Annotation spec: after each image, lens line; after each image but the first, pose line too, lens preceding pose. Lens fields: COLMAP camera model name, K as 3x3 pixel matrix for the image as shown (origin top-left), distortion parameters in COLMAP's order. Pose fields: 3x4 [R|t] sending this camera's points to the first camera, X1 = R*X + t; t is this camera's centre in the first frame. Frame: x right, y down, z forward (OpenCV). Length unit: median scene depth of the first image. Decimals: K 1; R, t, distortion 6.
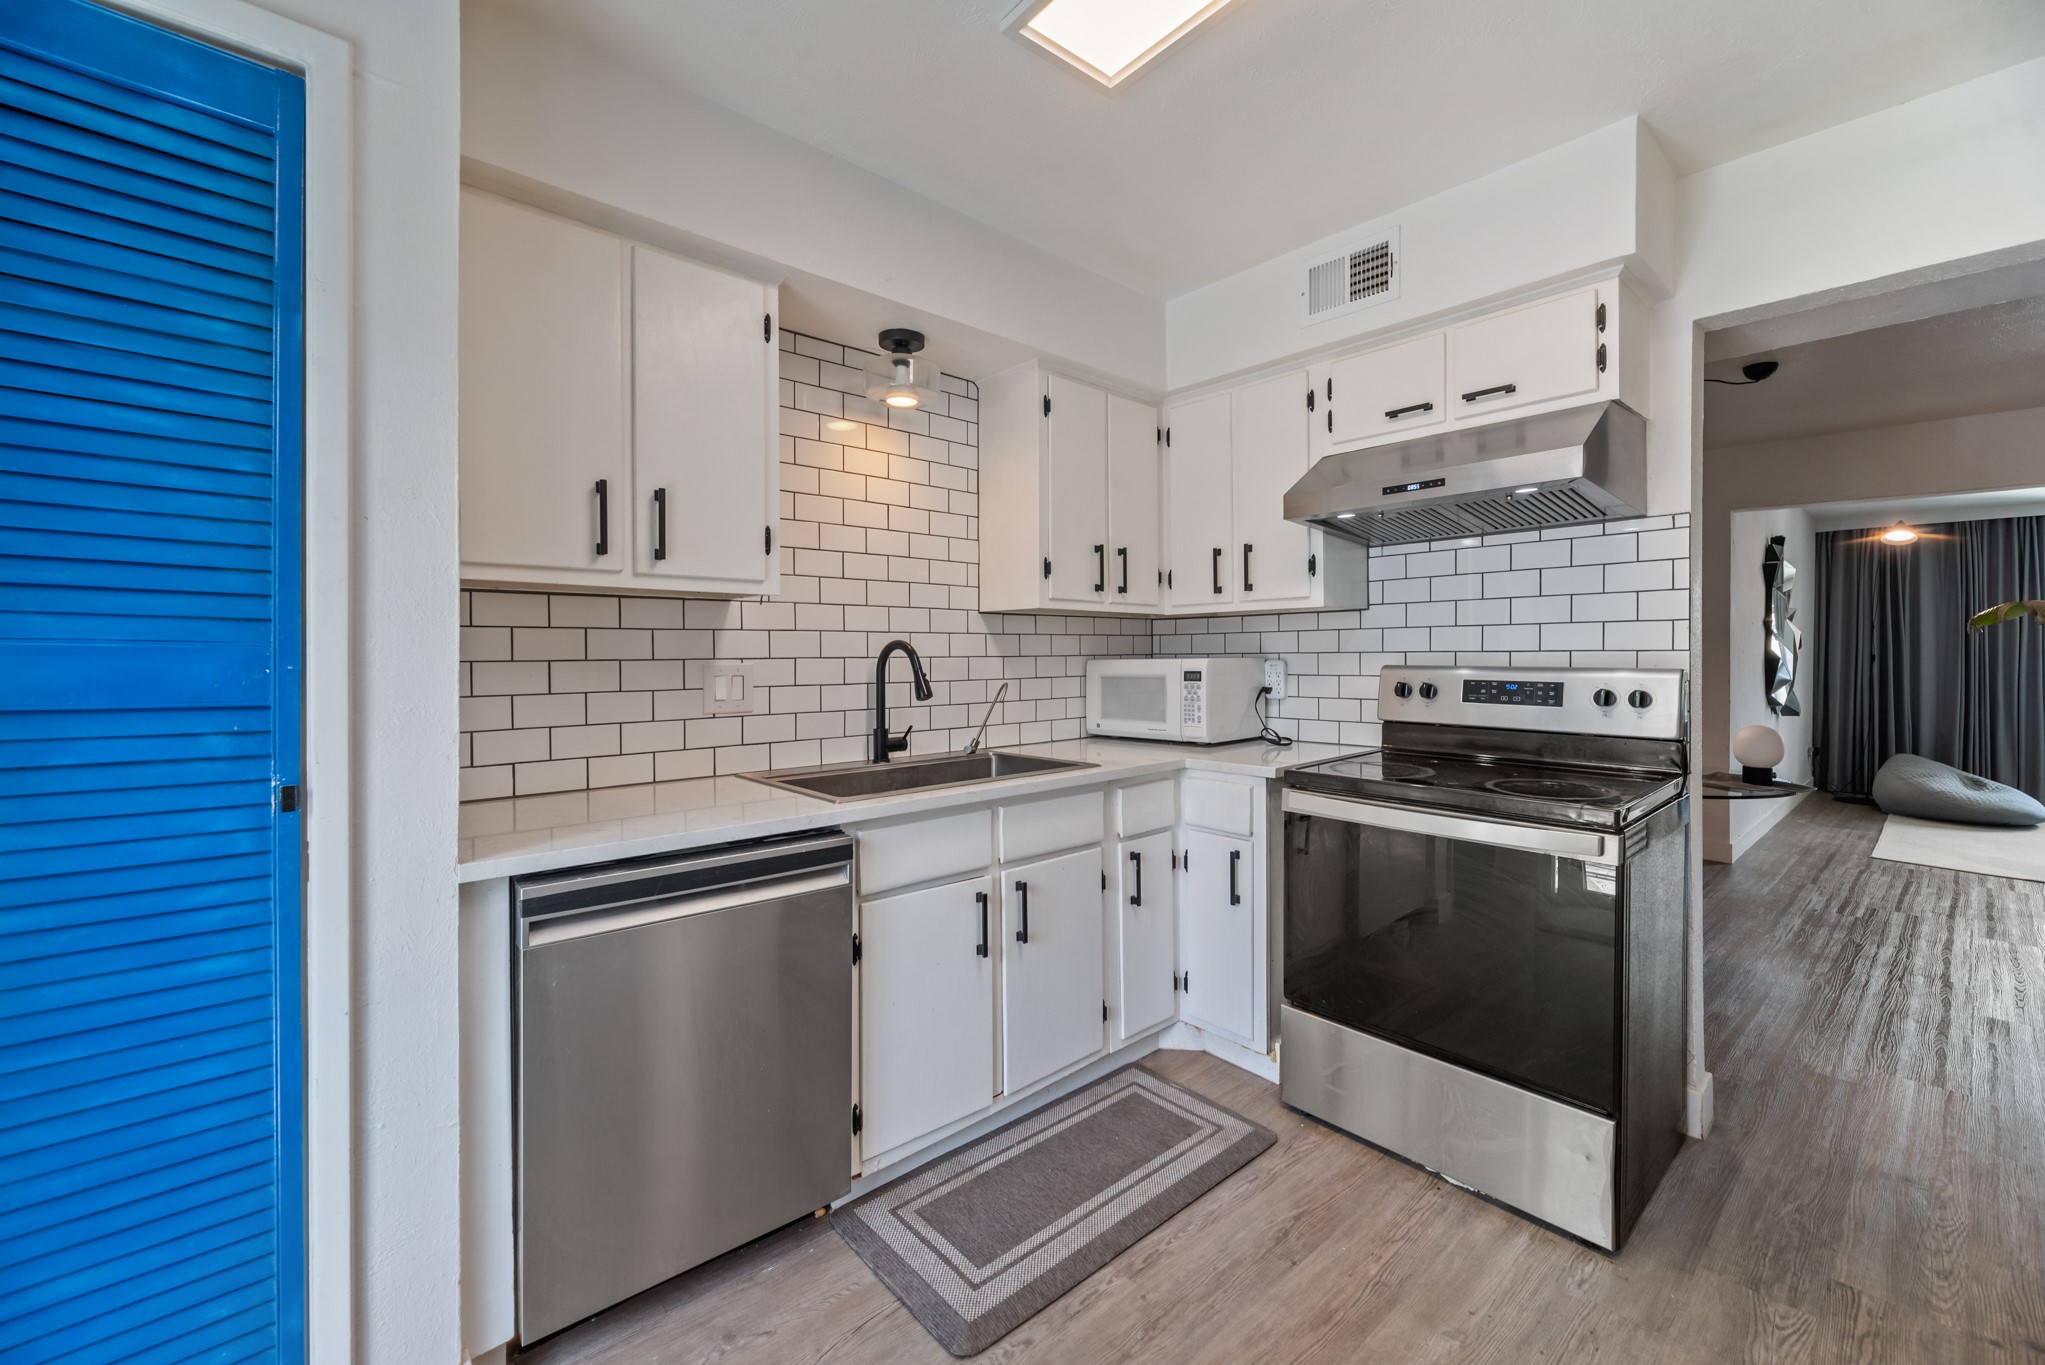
lens RADIAL K [[834.7, 0, 1028.1], [0, 834.7, 665.6], [0, 0, 1]] dist [-0.000519, 0.000111]
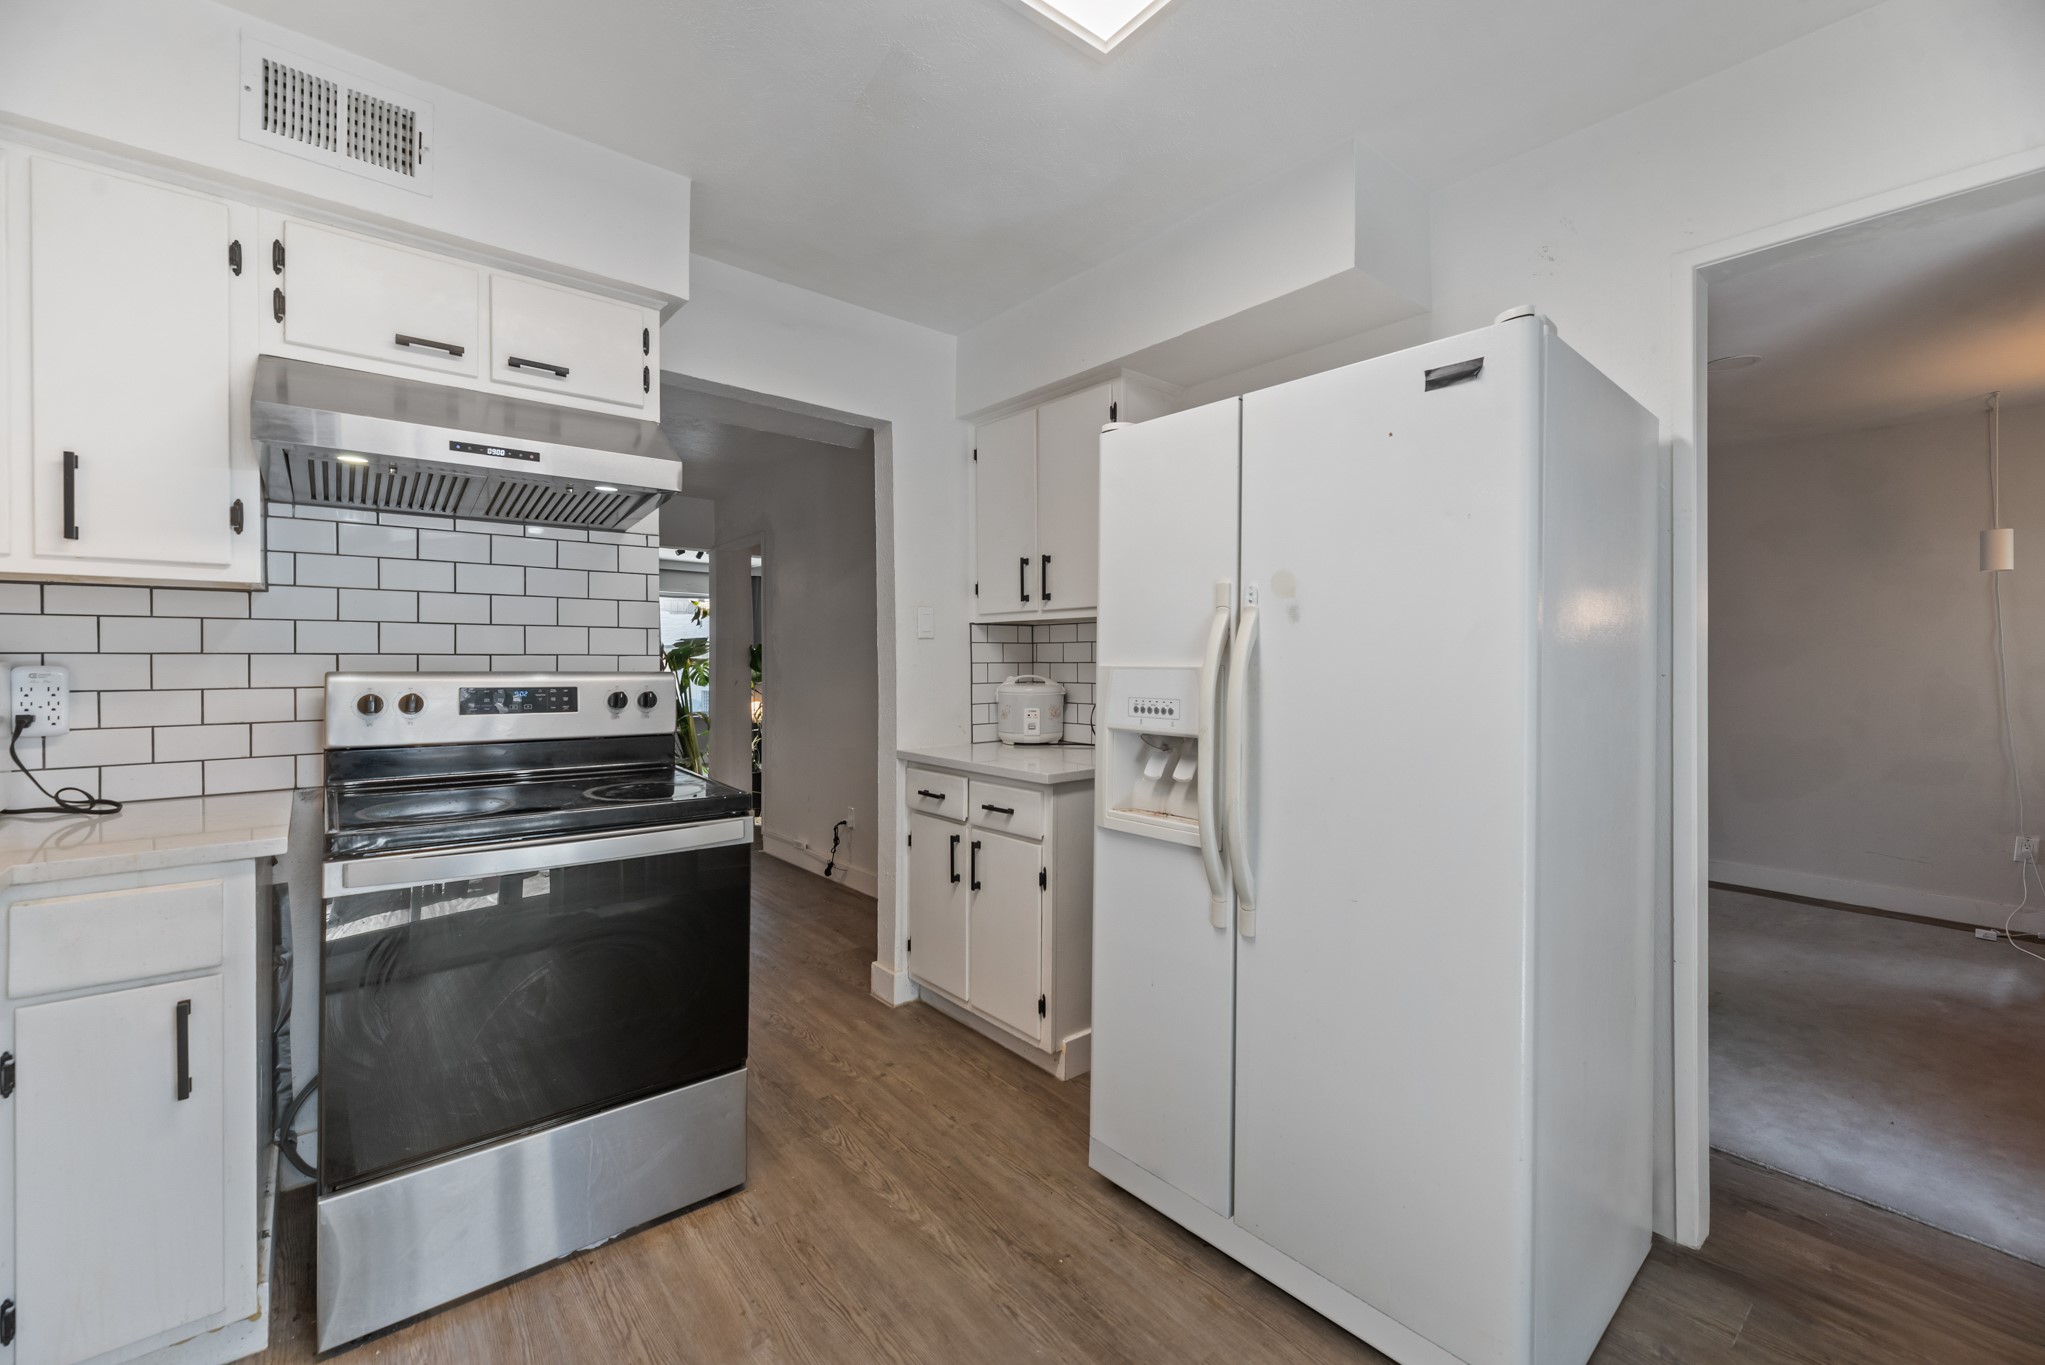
lens RADIAL K [[843.6, 0, 1023.2], [0, 843.6, 663.7], [0, 0, 1]] dist [-0.000115, -0.000048]
pose [[0.018194, -0.004320, 0.999825, -0.340920], [0.005887, 0.999974, 0.004214, -0.008339], [-0.999817, 0.005809, 0.018219, 0.454684]]
